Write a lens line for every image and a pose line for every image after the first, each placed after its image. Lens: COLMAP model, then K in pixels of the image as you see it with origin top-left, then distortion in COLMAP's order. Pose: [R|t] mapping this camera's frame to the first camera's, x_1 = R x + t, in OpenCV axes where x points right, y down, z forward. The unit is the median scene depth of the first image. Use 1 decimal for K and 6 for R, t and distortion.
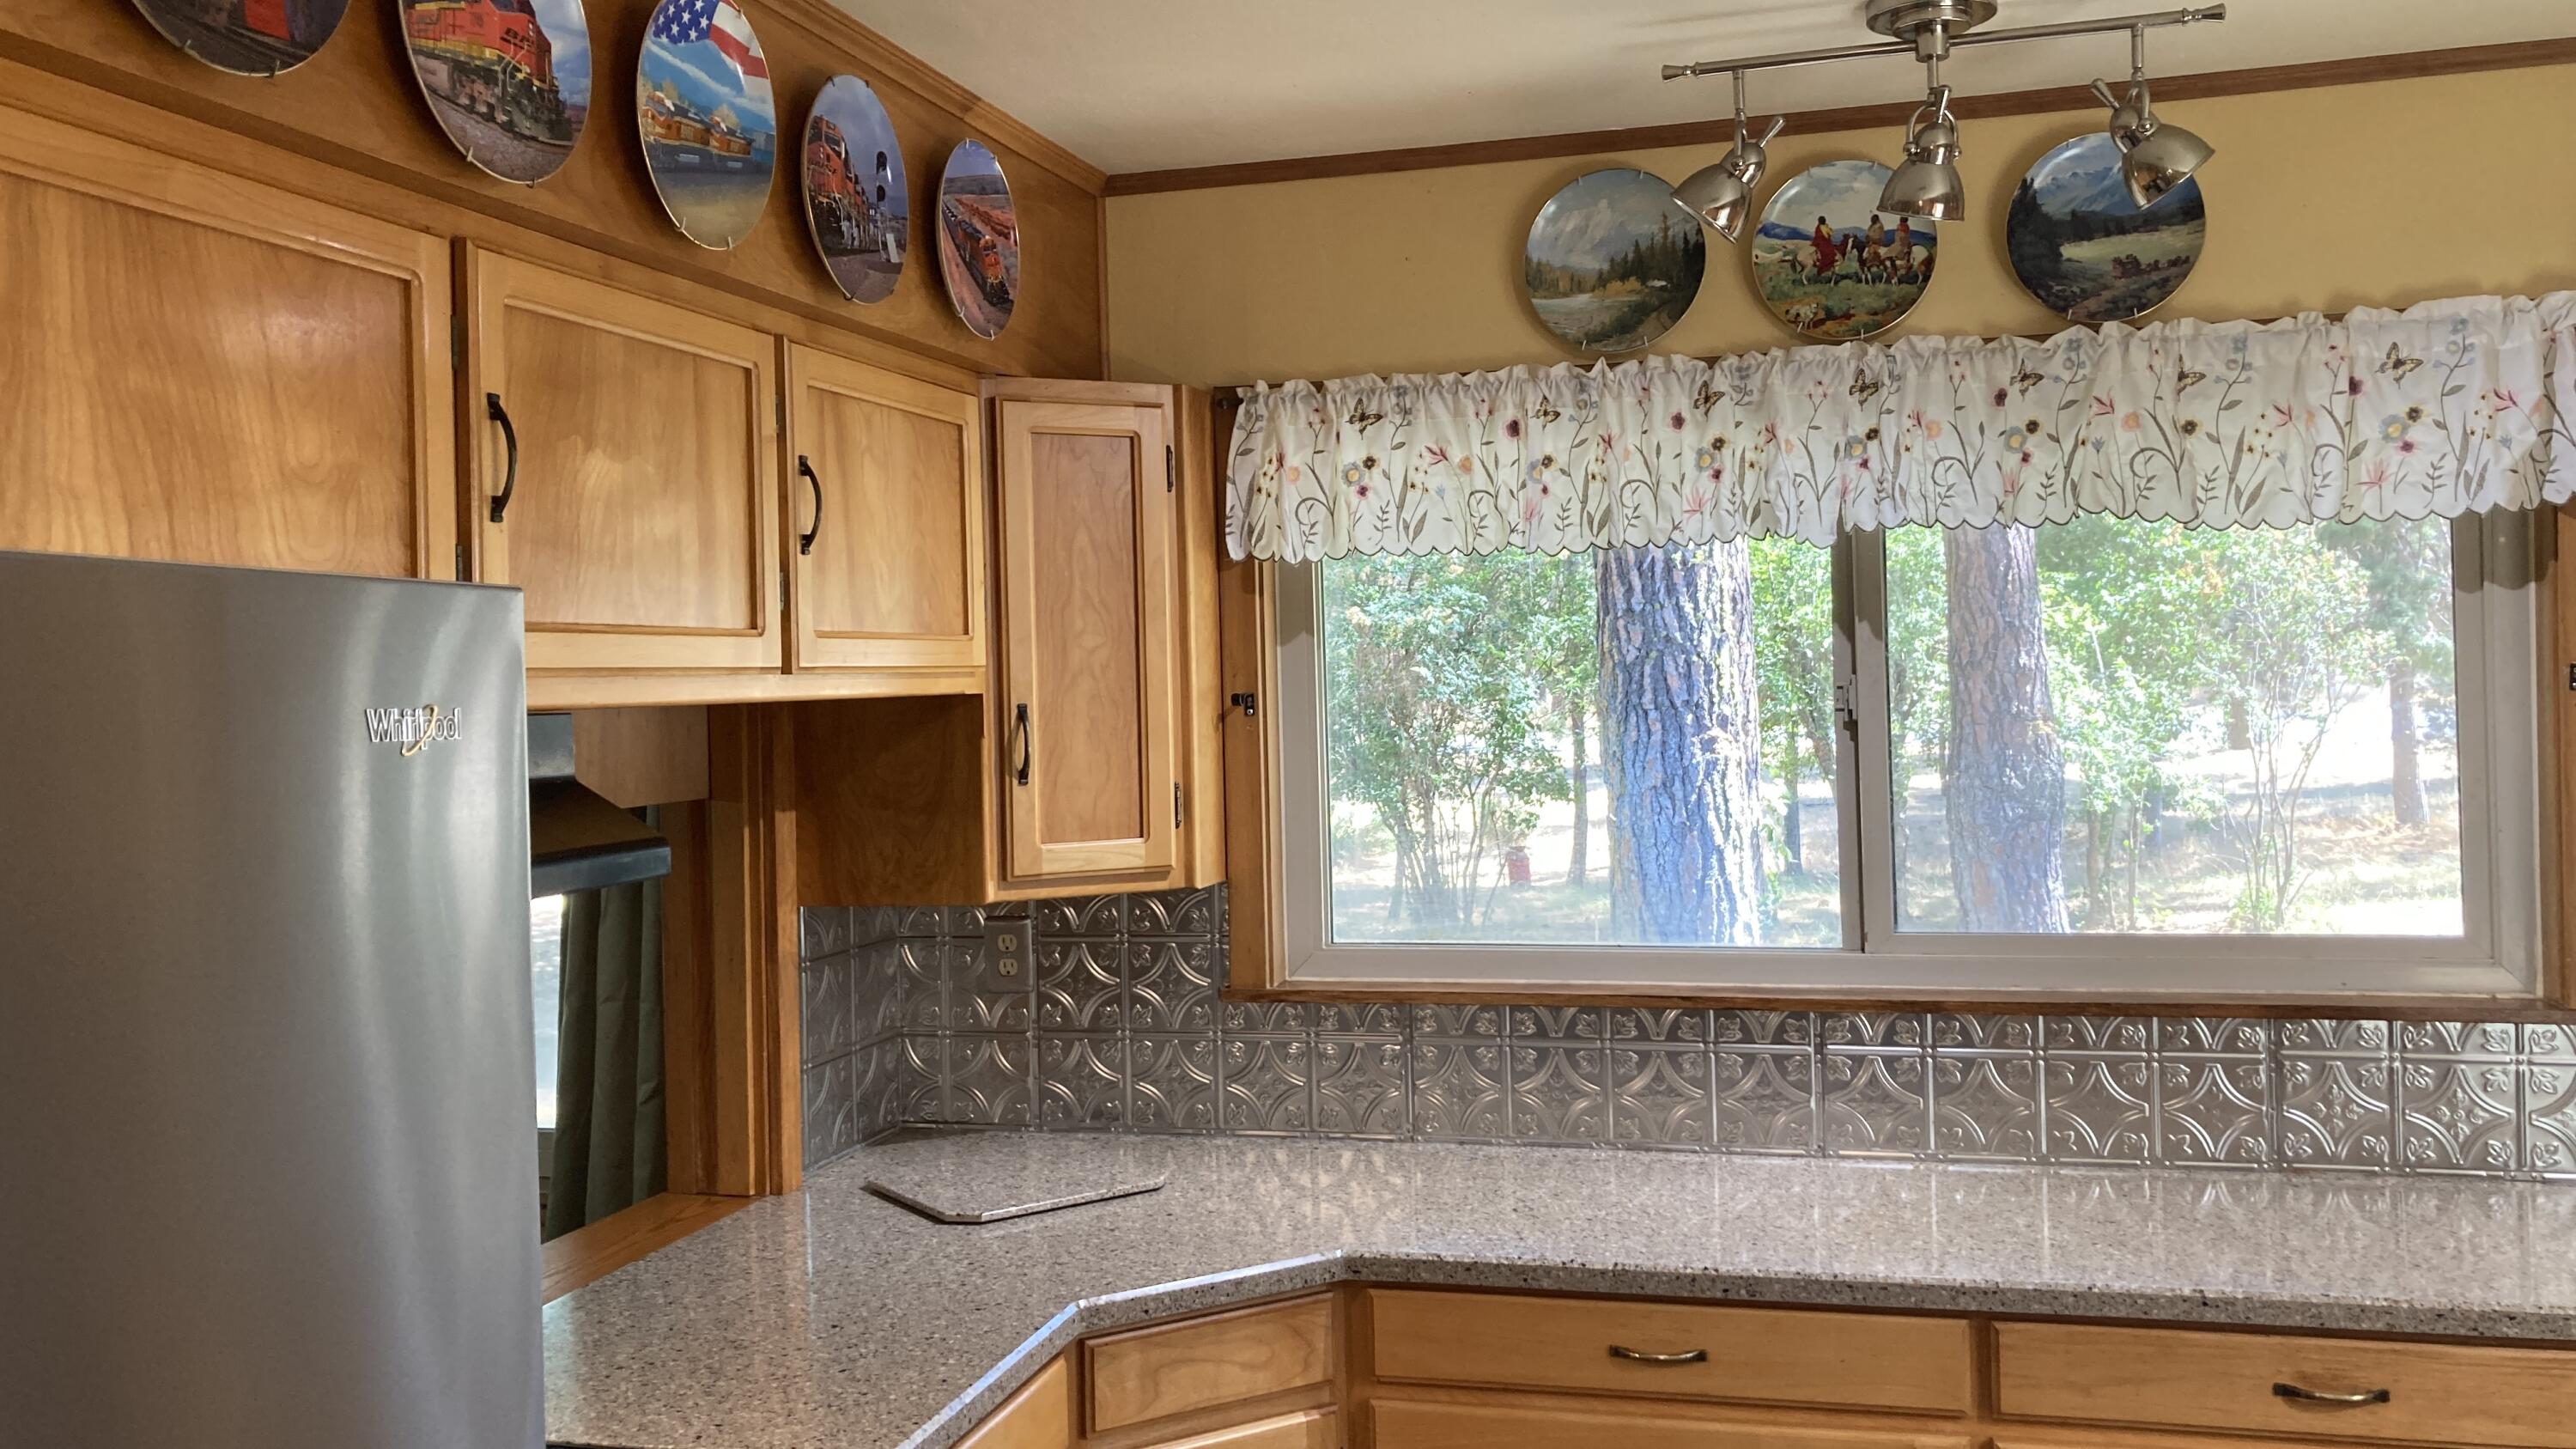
lens RADIAL K [[2112.1, 0, 1291.9], [0, 2112.1, 688.6], [0, 0, 1]] dist [0.001144, -0.005433]
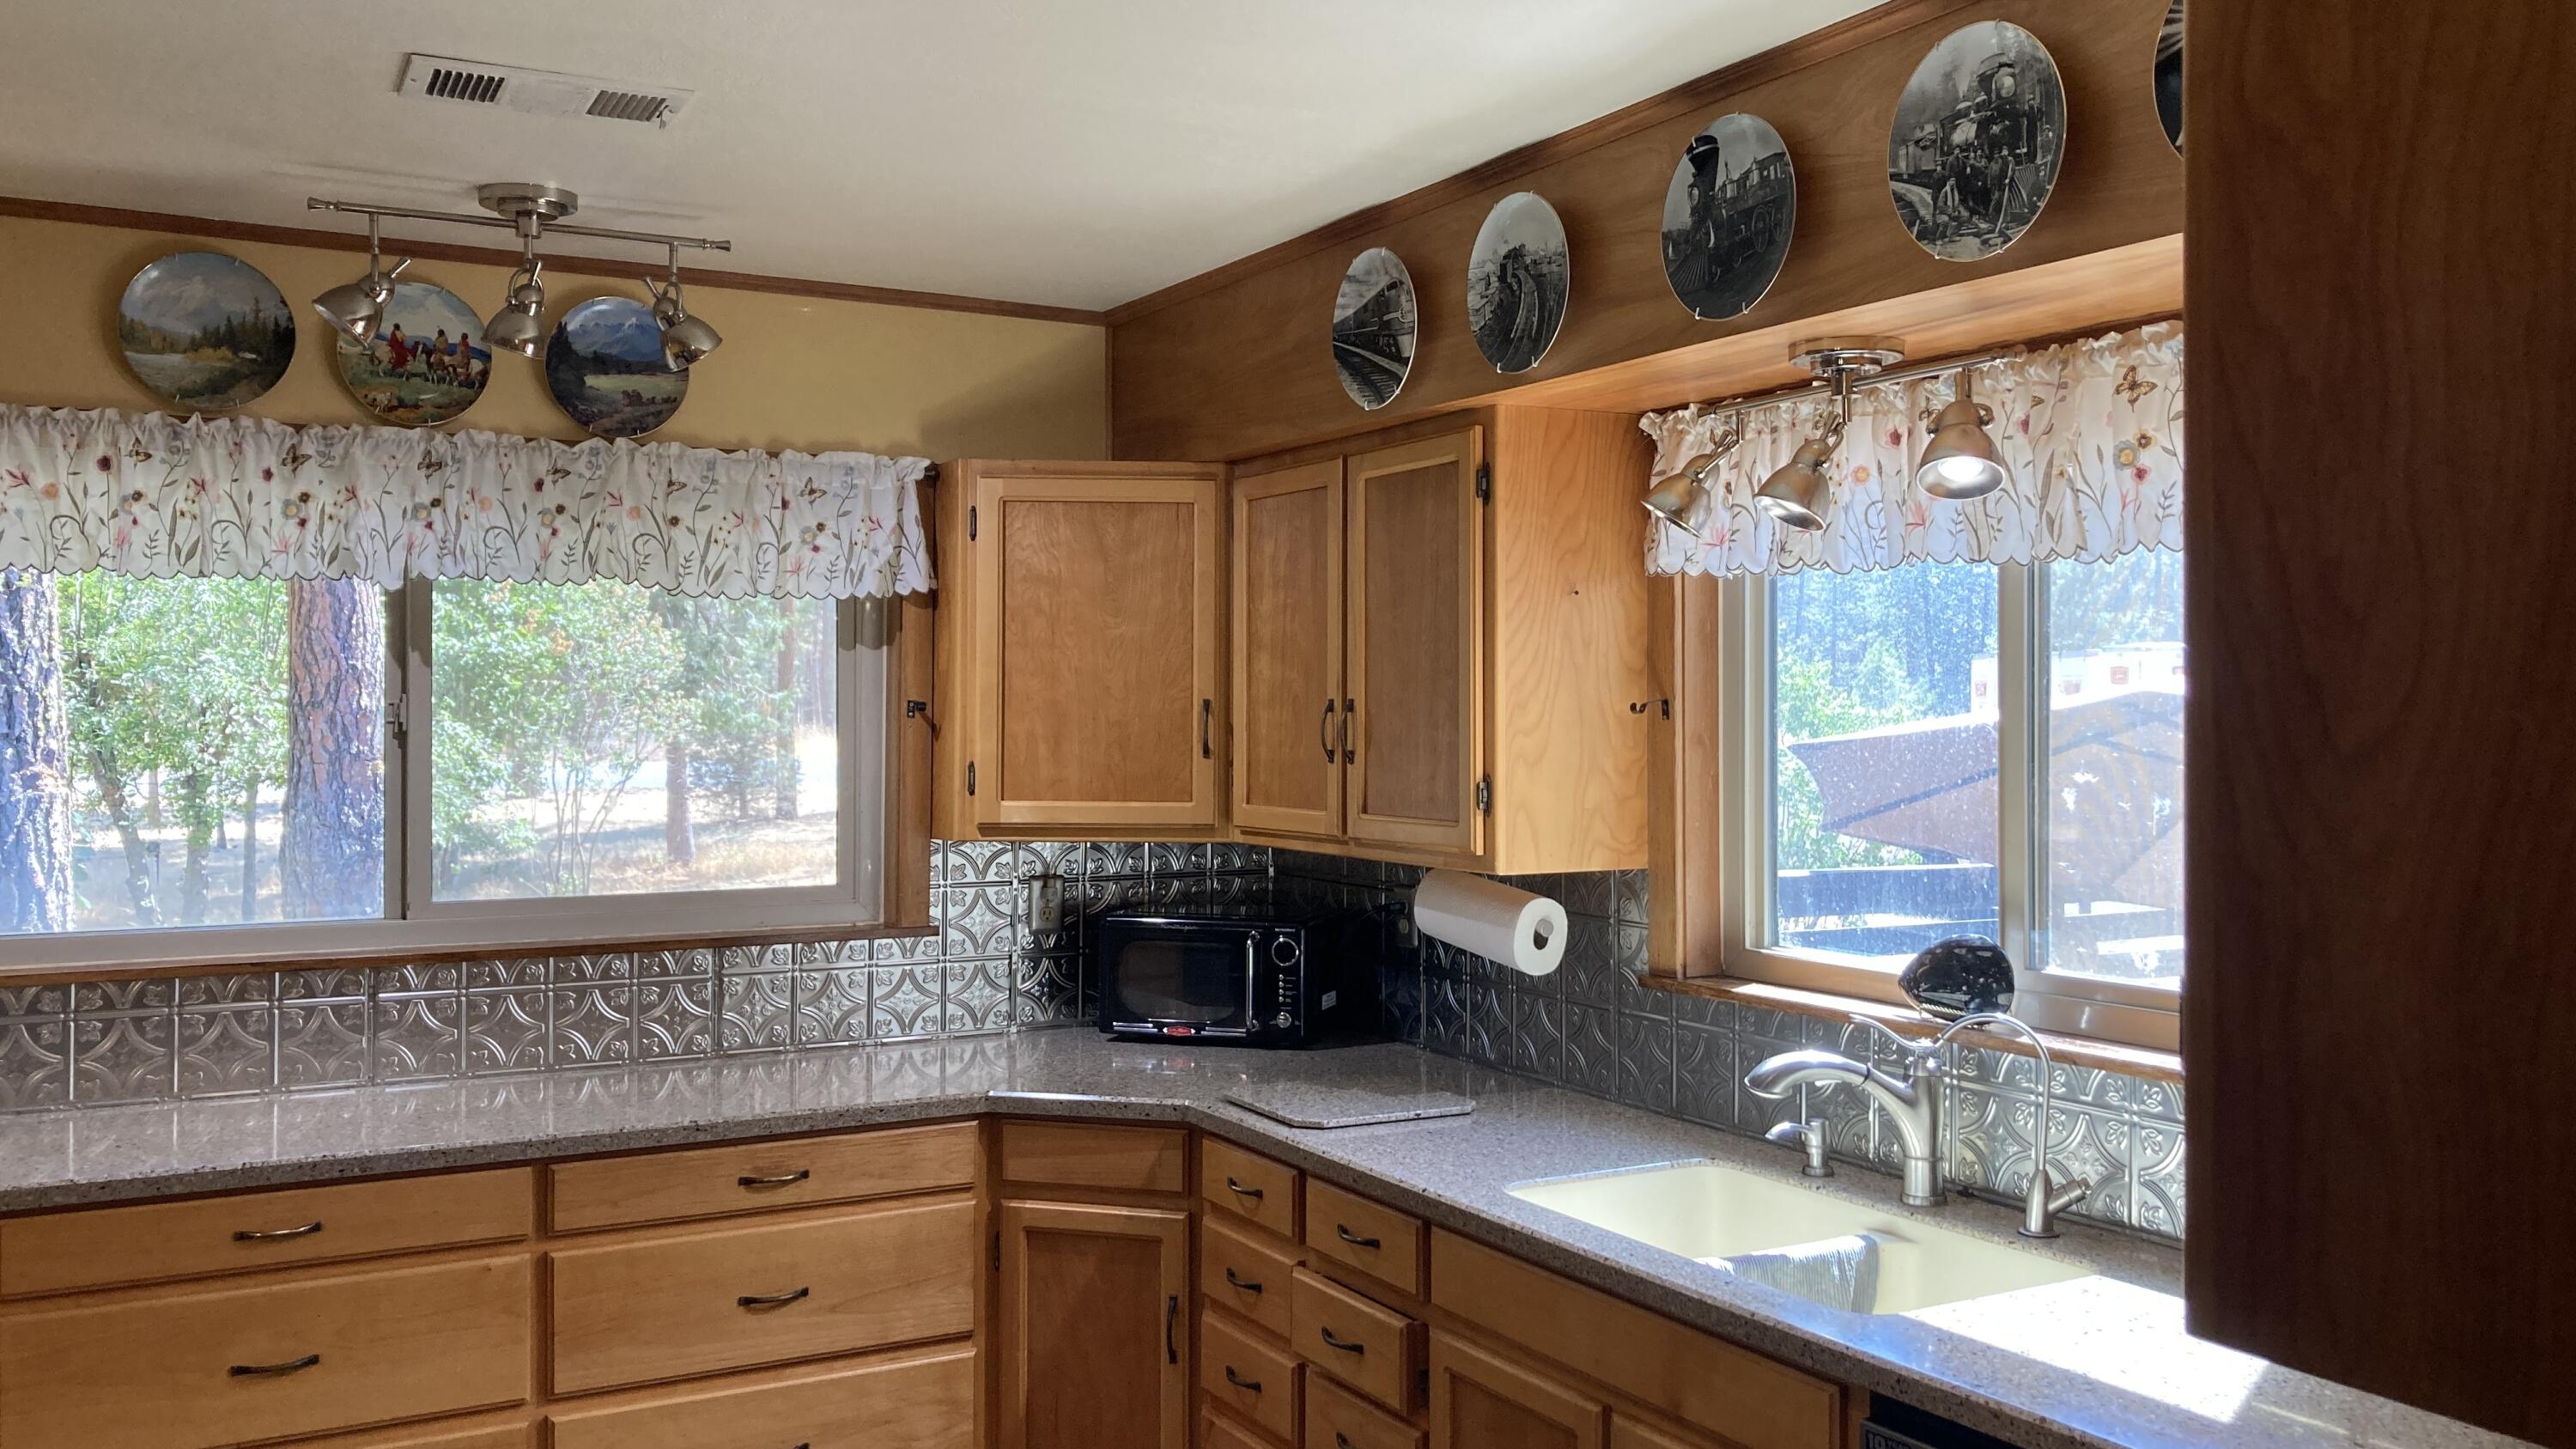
lens RADIAL K [[2112.1, 0, 1291.9], [0, 2112.1, 688.6], [0, 0, 1]] dist [0.001144, -0.005433]
pose [[0.715276, 0.035860, 0.697921, -0.235694], [-0.018643, 0.999306, -0.032239, 0.021734], [-0.698593, 0.010049, 0.715448, -0.258149]]
